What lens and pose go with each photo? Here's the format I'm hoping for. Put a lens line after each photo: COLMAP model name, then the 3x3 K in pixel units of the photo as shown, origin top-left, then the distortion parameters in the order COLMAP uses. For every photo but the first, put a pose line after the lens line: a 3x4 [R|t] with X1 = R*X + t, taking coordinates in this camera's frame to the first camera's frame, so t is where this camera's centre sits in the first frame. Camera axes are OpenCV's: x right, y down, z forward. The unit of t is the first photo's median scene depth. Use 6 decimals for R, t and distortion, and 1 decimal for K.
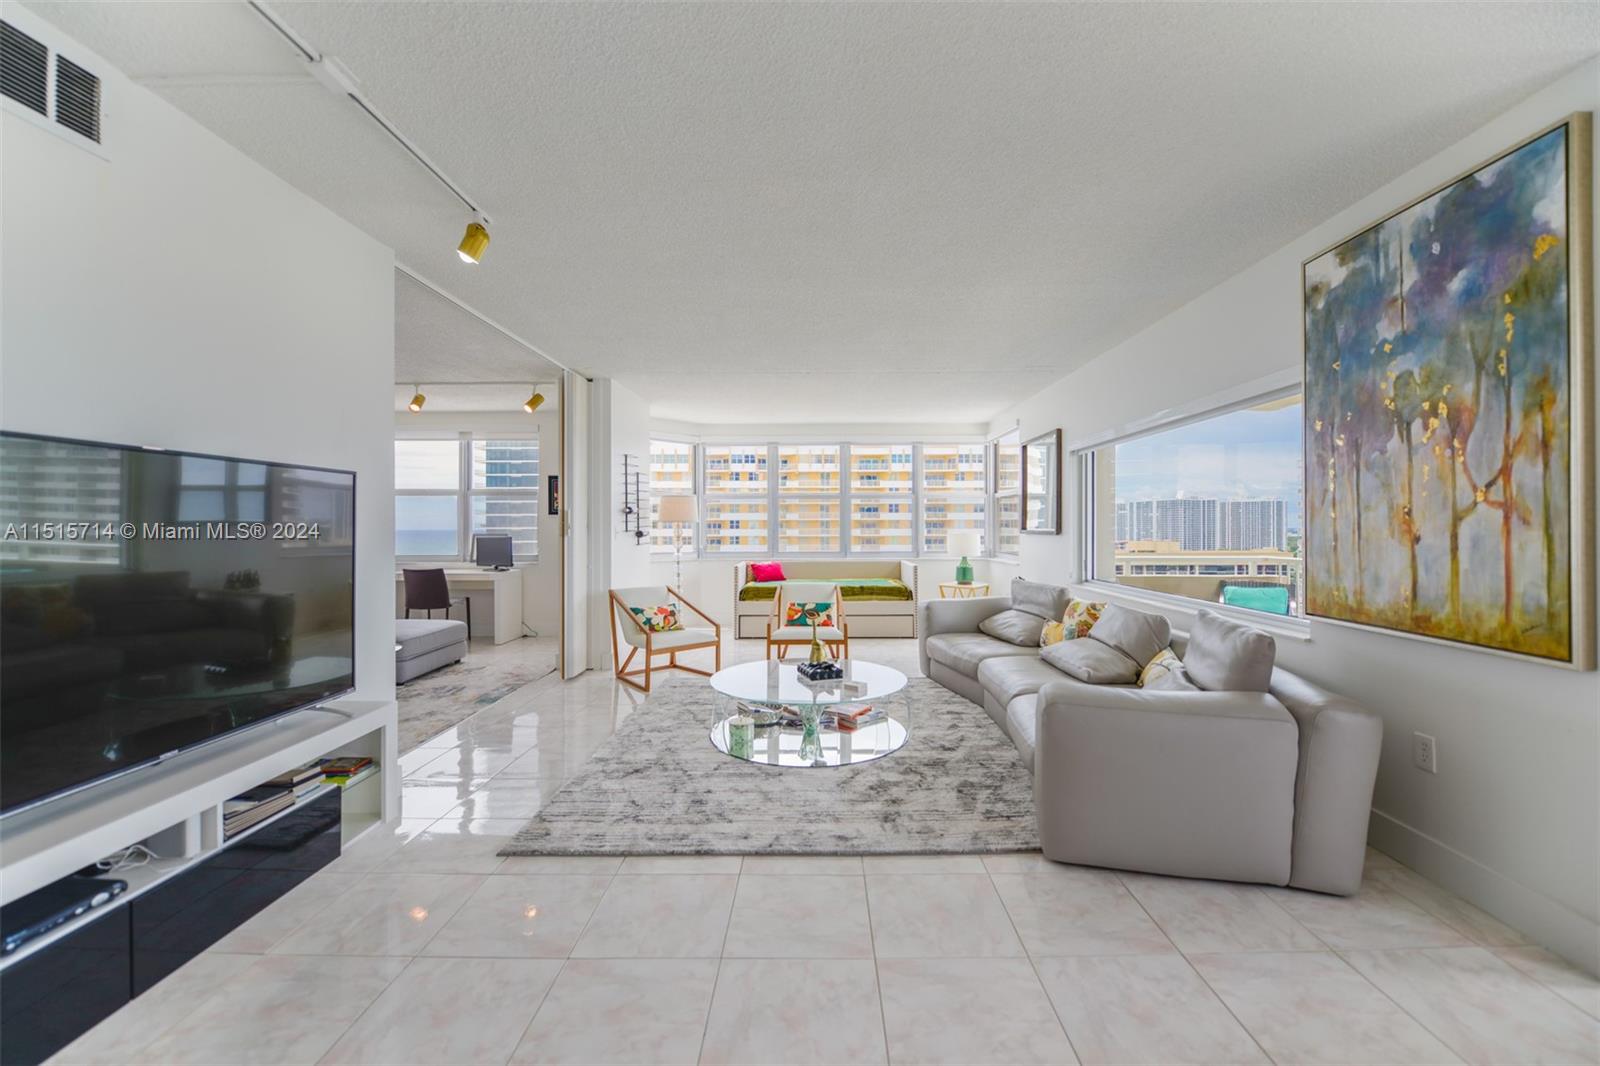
lens RADIAL K [[645.9, 0, 818.5], [0, 645.9, 526.4], [0, 0, 1]] dist [-0.008757, -0.003483]
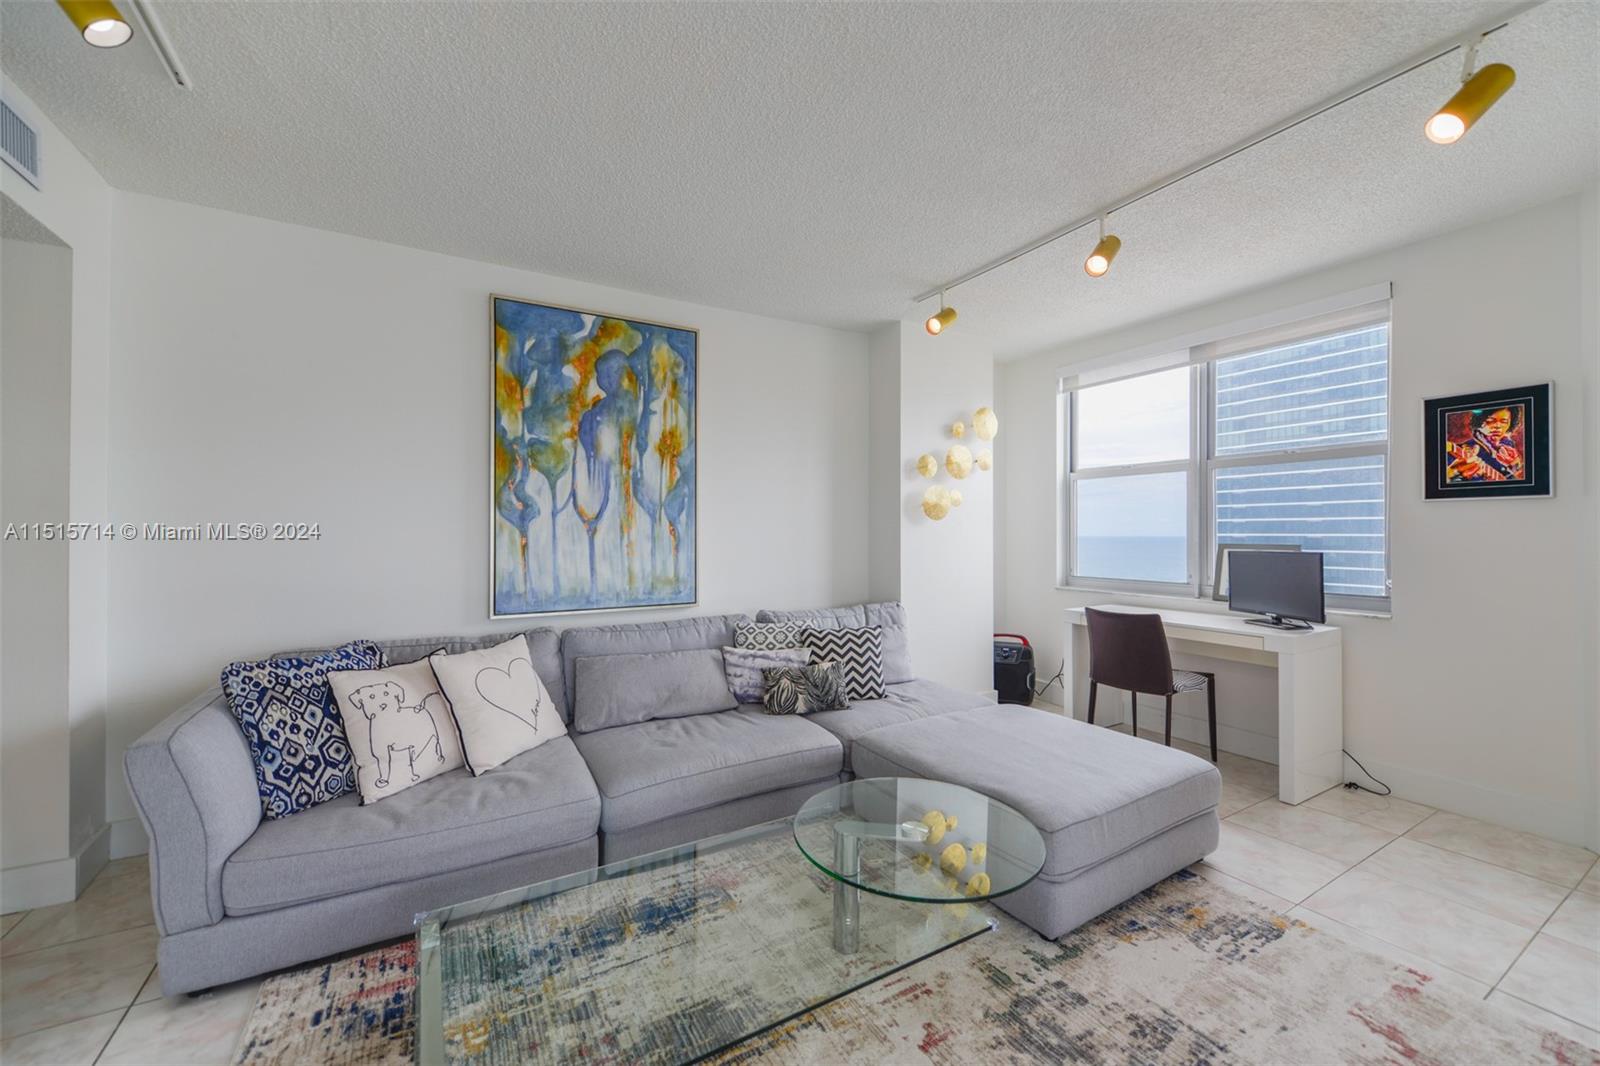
lens RADIAL K [[627.9, 0, 800.0], [0, 627.9, 533.0], [0, 0, 1]] dist [0.003287, -0.003764]
pose [[0.506989, 0.000987, -0.861952, -0.881466], [0.001087, 0.999998, 0.001784, 0.009199], [0.861952, -0.001842, 0.506987, 1.484595]]
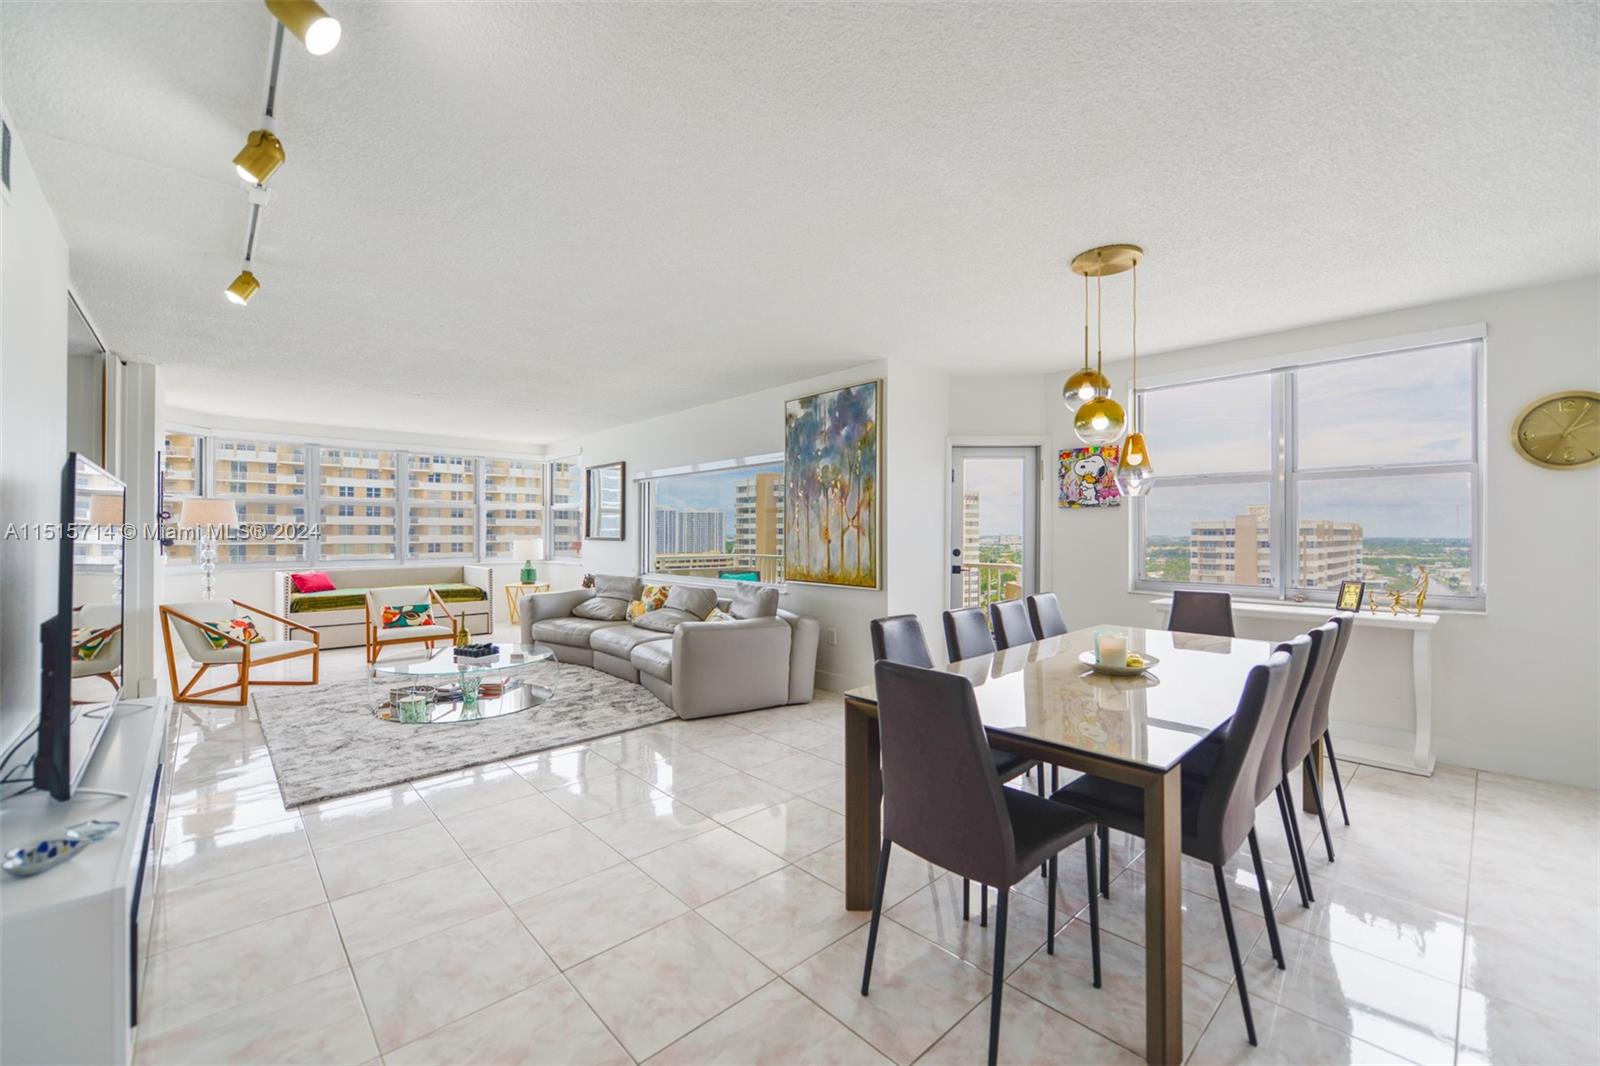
lens RADIAL K [[639.8, 0, 800.3], [0, 639.8, 529.4], [0, 0, 1]] dist [0.000516, -0.003192]
pose [[0.735421, 0.006831, 0.677576, -0.643791], [-0.003124, 0.999973, -0.006691, -0.006454], [-0.677603, 0.002804, 0.735422, -0.566132]]
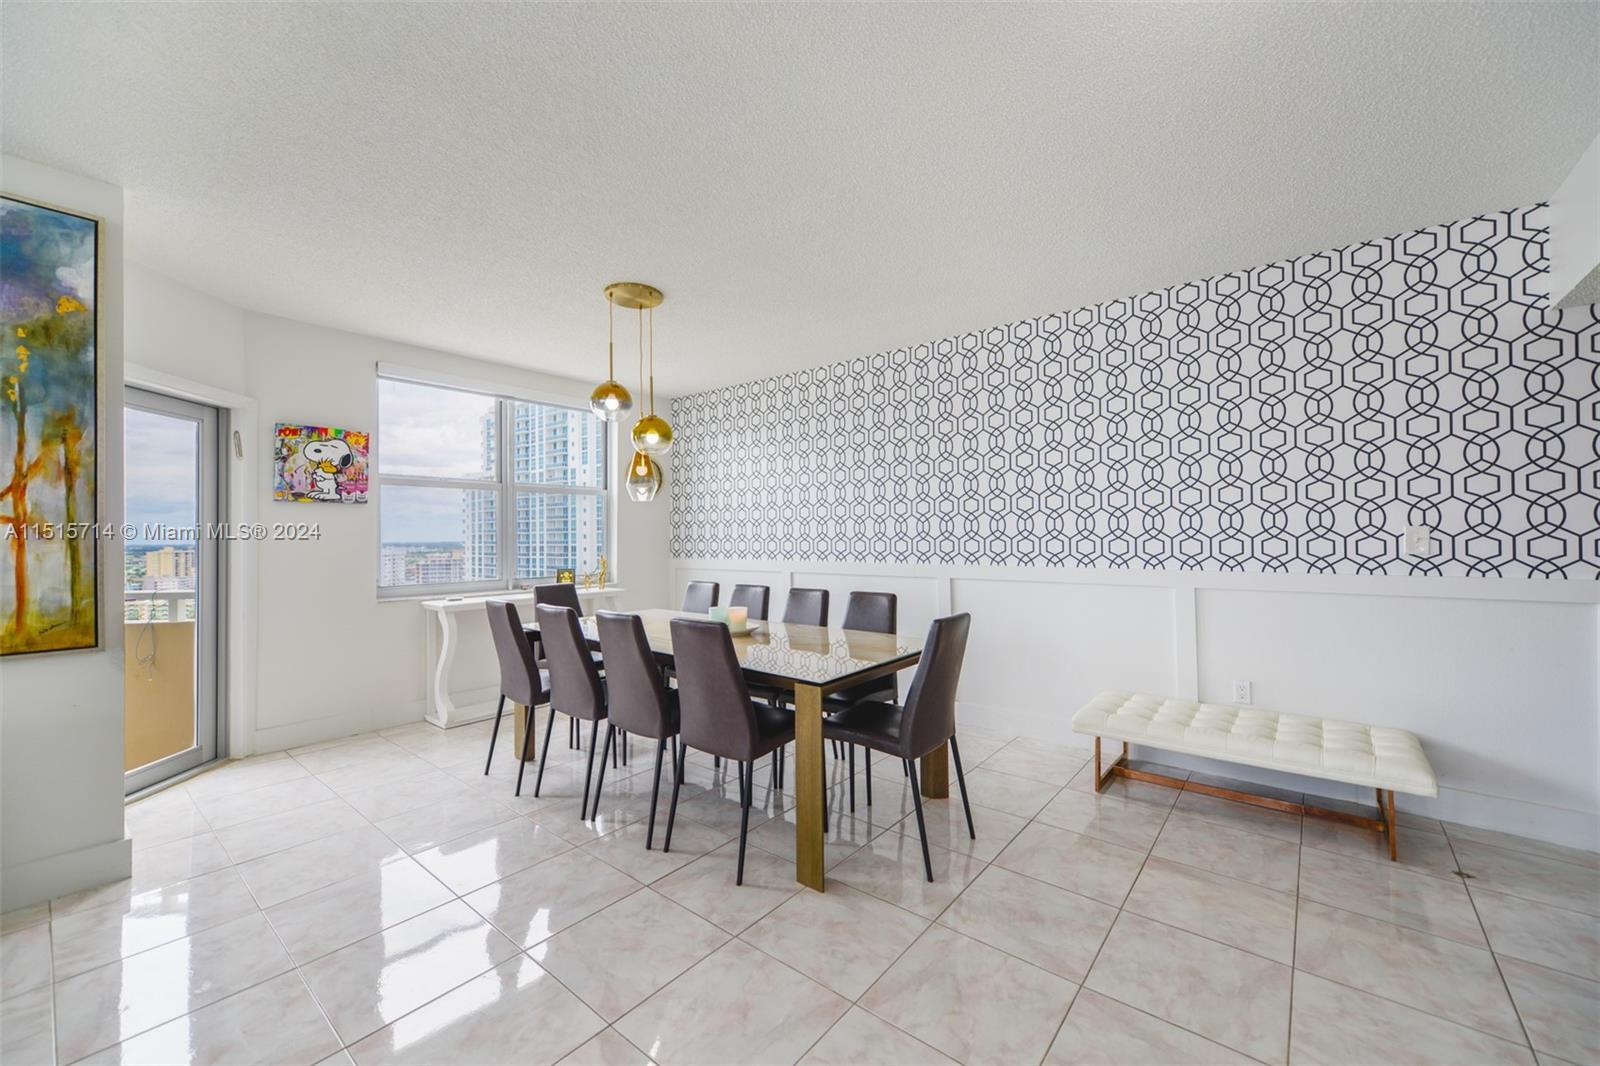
lens RADIAL K [[631.5, 0, 800.0], [0, 631.5, 533.0], [0, 0, 1]] dist [0.006427, -0.000584]
pose [[-0.769228, 0.010920, 0.638881, -0.547075], [0.008701, 0.999940, -0.006614, 0.005877], [-0.638915, 0.000471, -0.769277, 0.828348]]
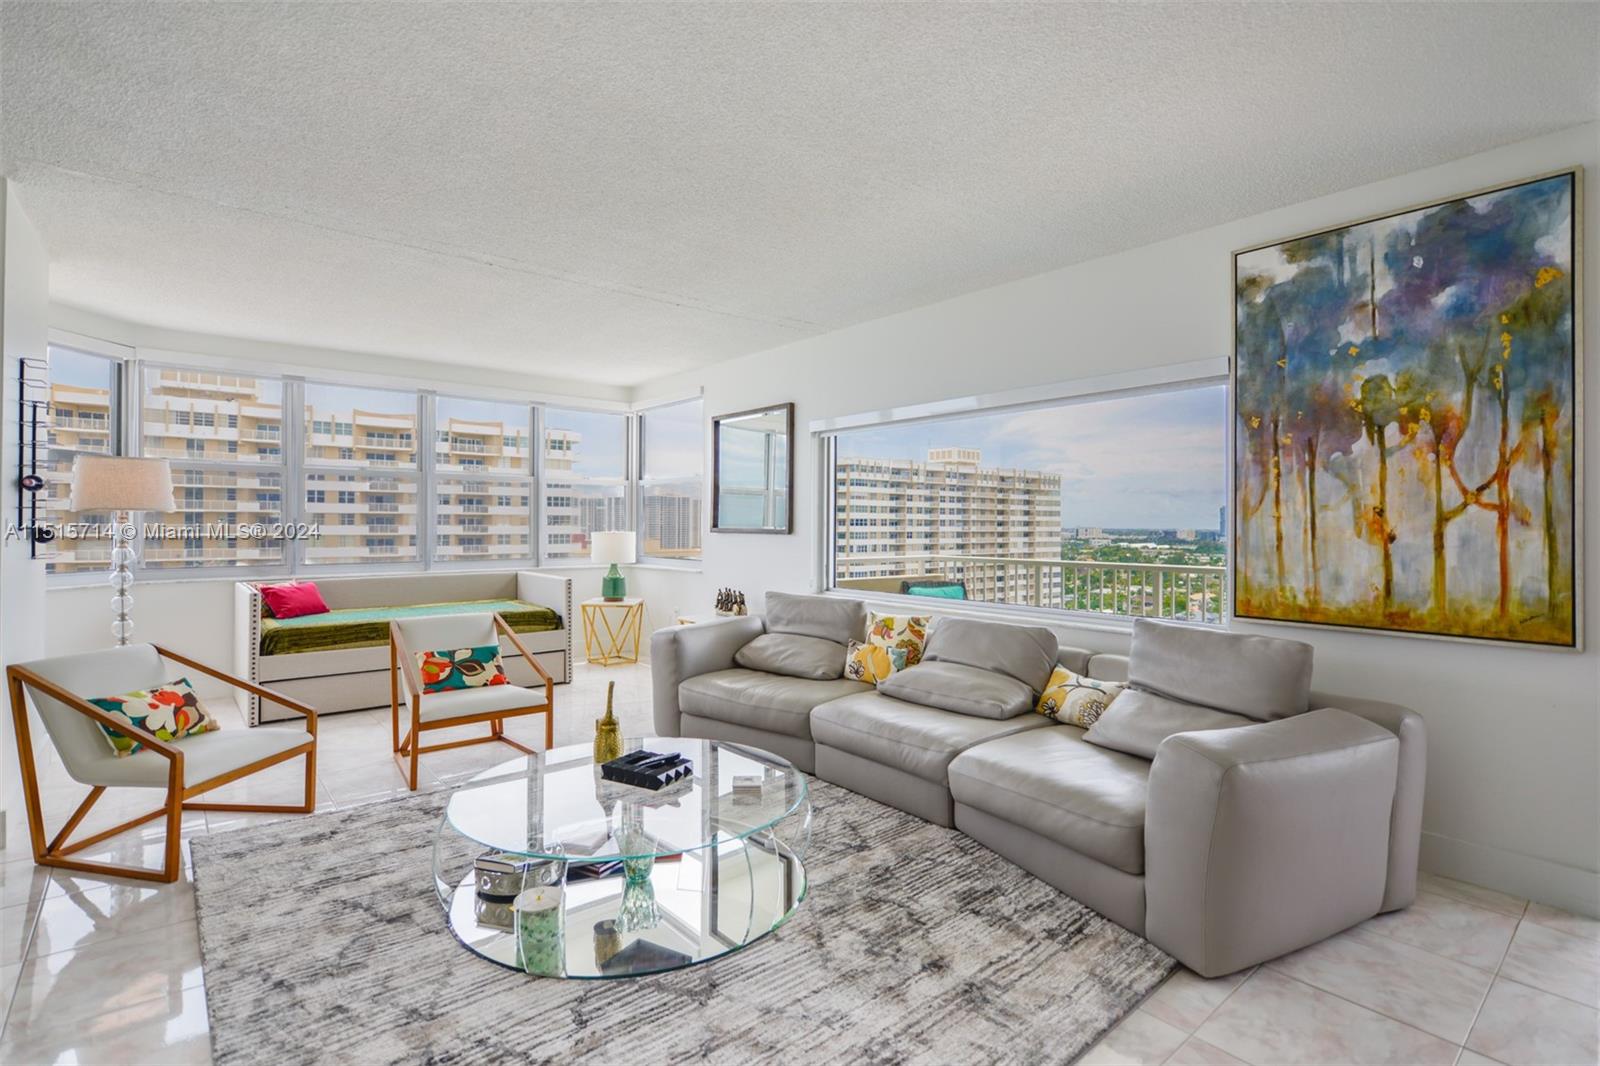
lens RADIAL K [[760.1, 0, 800.8], [0, 760.1, 521.0], [0, 0, 1]] dist [-0.004734, -0.005032]
pose [[0.766226, 0.008042, 0.642520, -0.573183], [-0.006195, 0.999968, -0.005128, 0.003728], [-0.642541, -0.000051, 0.766251, 0.657767]]
